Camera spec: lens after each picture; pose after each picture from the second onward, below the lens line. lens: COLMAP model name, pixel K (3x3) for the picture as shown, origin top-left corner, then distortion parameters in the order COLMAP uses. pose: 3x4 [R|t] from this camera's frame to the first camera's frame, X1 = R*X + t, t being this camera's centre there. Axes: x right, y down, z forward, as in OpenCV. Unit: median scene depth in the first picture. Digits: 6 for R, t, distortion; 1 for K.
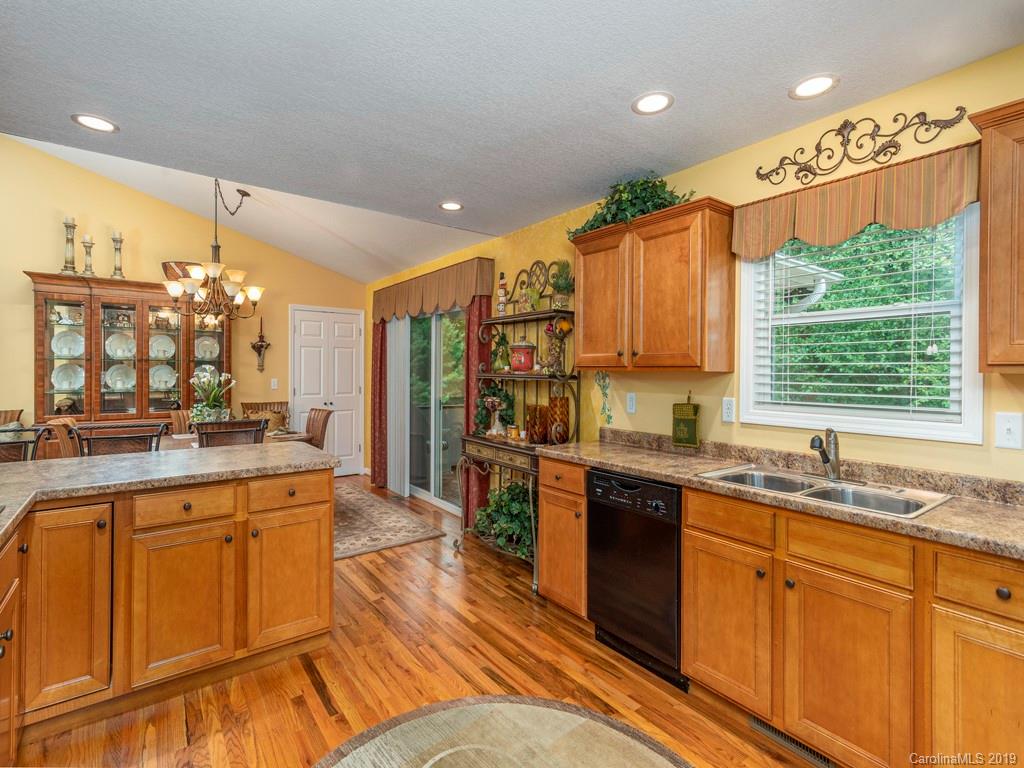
lens RADIAL K [[507.2, 0, 500.6], [0, 507.2, 370.4], [0, 0, 1]] dist [-0.003453, 0.000234]
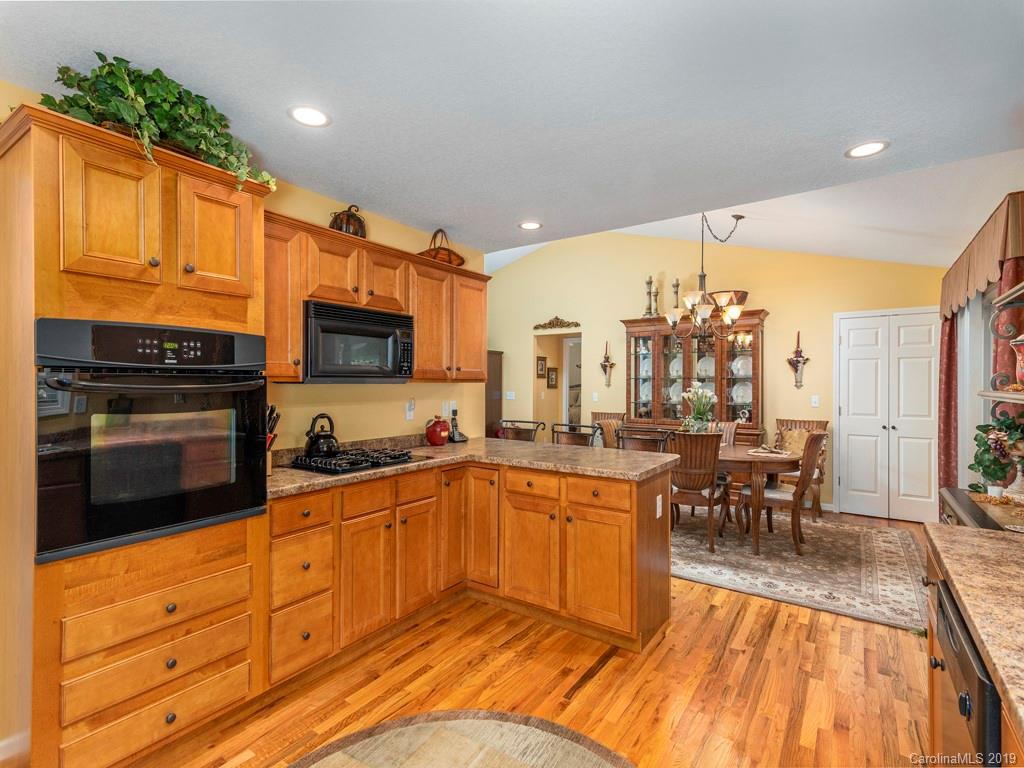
lens RADIAL K [[474.9, 0, 510.4], [0, 474.9, 385.6], [0, 0, 1]] dist [0.014118, -0.000336]
pose [[0.310707, -0.002474, -0.950503, 0.303904], [-0.000663, 0.999996, -0.002820, 0.000926], [0.950506, 0.001507, 0.310704, 0.271601]]
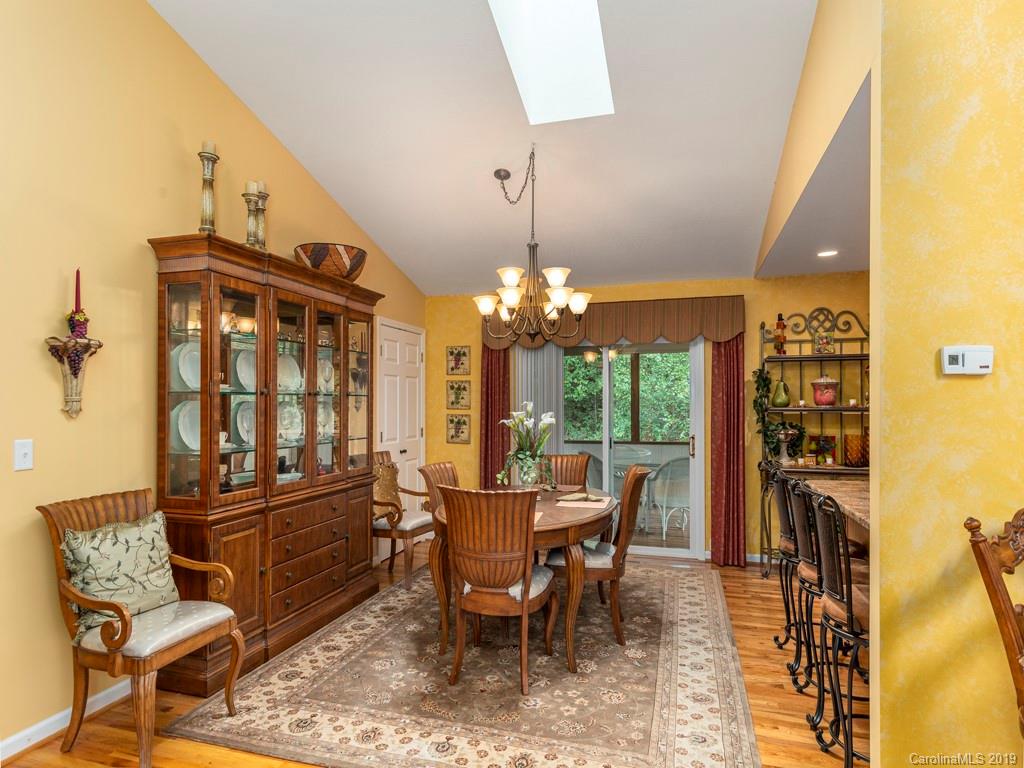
lens RADIAL K [[585.9, 0, 510.7], [0, 585.9, 393.2], [0, 0, 1]] dist [0.009485, 0.000695]
pose [[0.801278, 0.002612, 0.598287, -1.120153], [0.008149, 0.999850, -0.015279, -0.010547], [-0.598237, 0.017118, 0.801136, 0.317333]]
